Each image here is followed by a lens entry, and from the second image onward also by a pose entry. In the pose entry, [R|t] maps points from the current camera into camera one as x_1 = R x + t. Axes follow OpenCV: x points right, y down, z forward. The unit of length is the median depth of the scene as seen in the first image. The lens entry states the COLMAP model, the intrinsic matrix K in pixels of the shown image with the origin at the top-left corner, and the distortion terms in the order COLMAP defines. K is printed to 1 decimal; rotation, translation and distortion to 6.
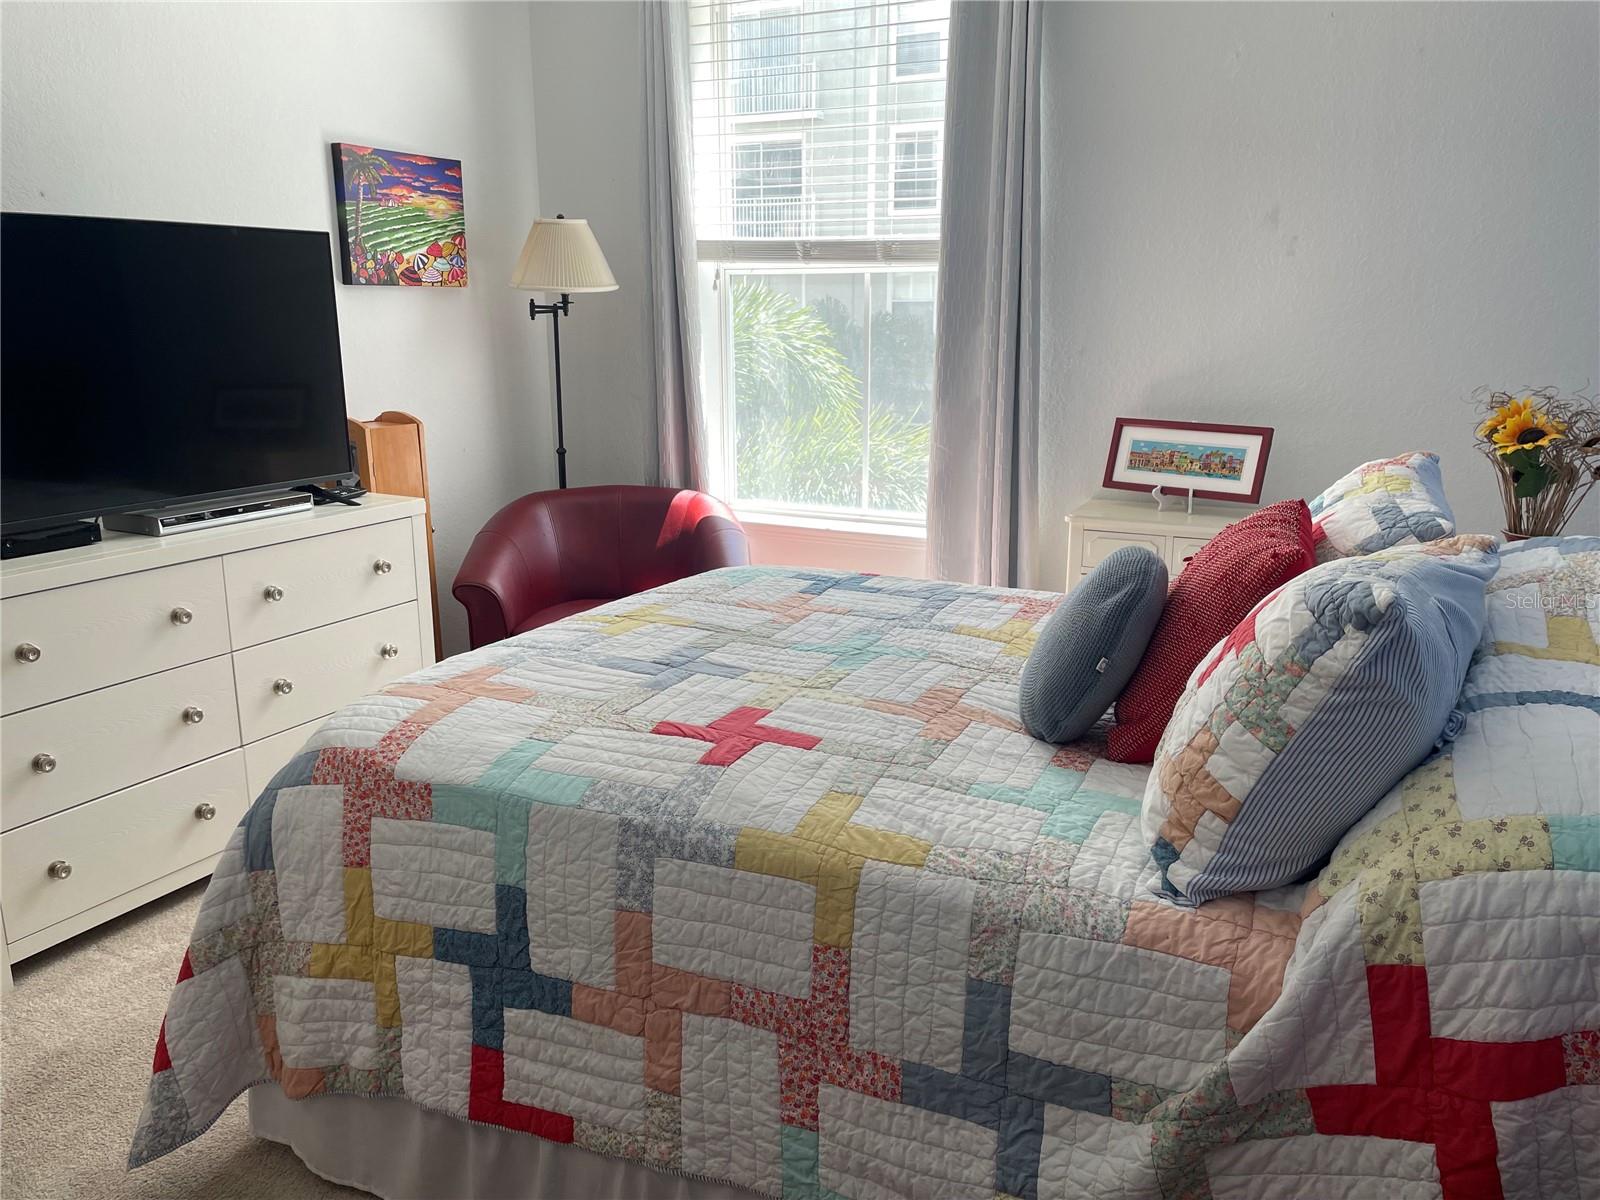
lens RADIAL K [[1230.4, 0, 816.4], [0, 1230.4, 593.0], [0, 0, 1]] dist [0.095516, -0.142339]
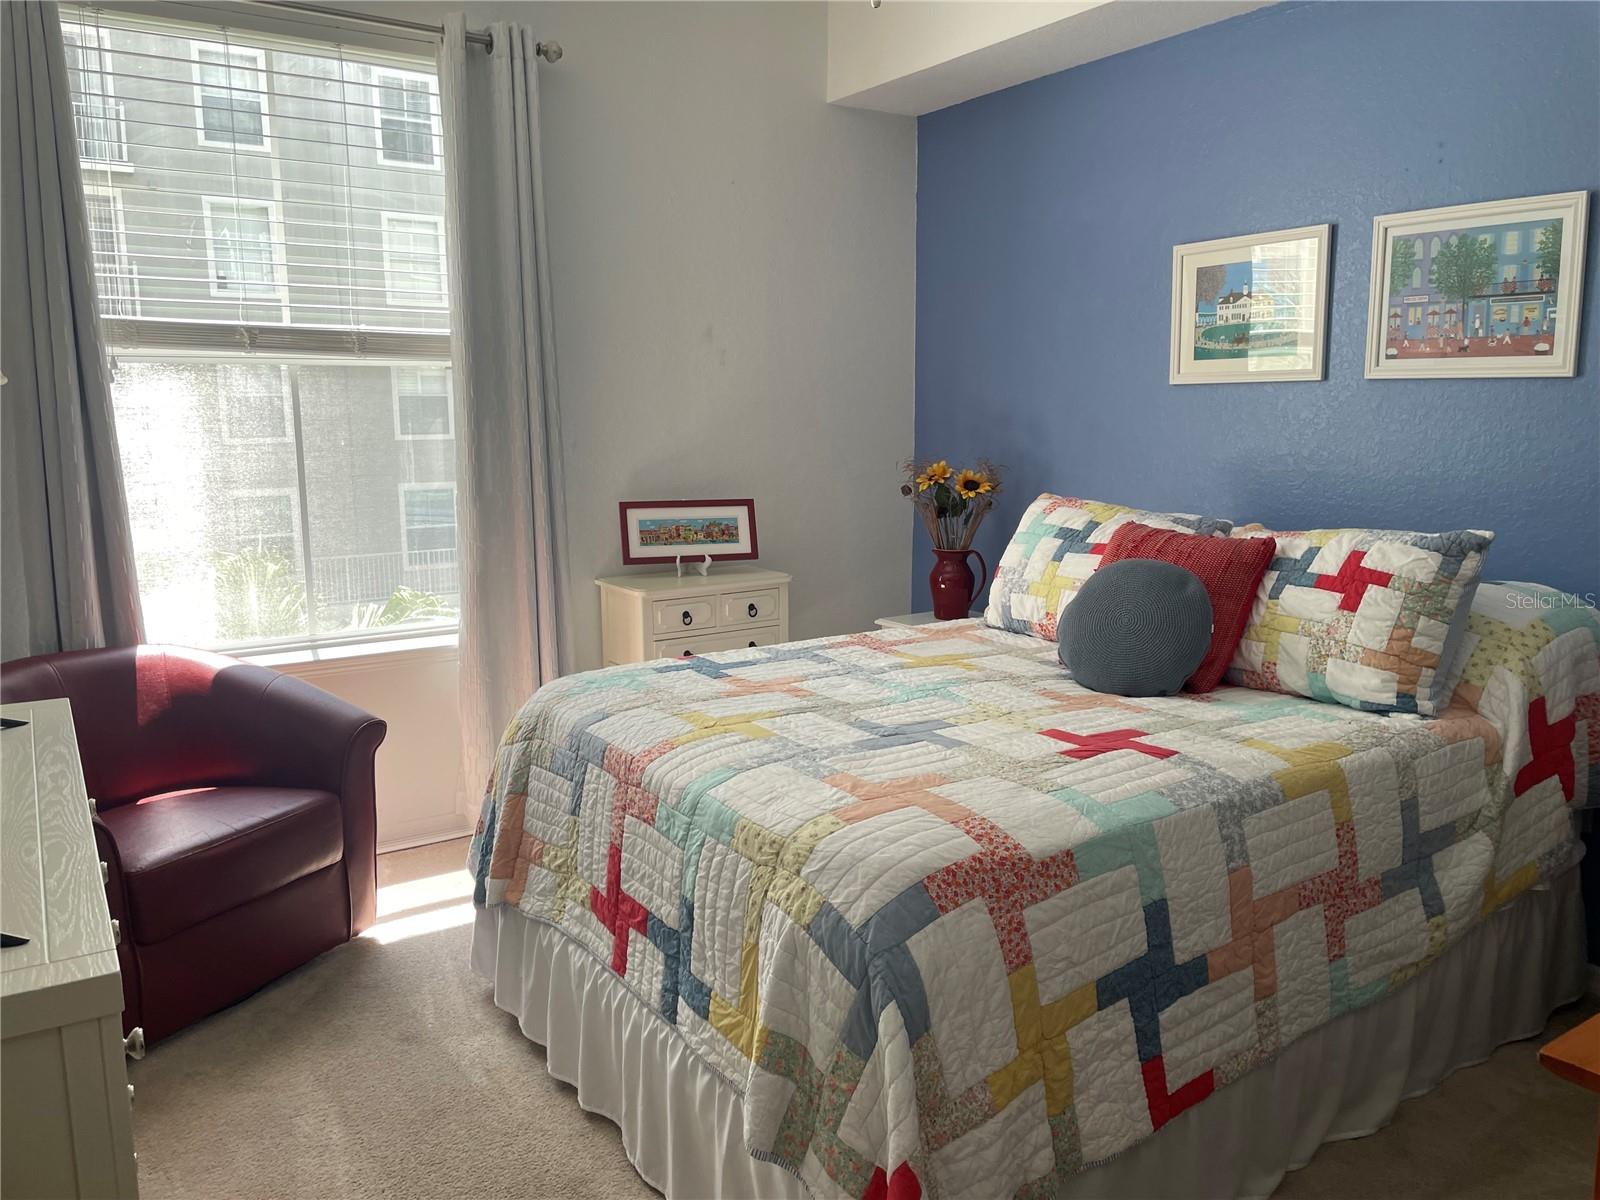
lens RADIAL K [[1230.4, 0, 816.4], [0, 1230.4, 593.0], [0, 0, 1]] dist [0.095516, -0.142339]
pose [[0.483835, -0.136977, 0.864373, -1.213868], [0.202909, 0.978320, 0.041455, -0.136604], [-0.851312, 0.155332, 0.501139, 0.586667]]
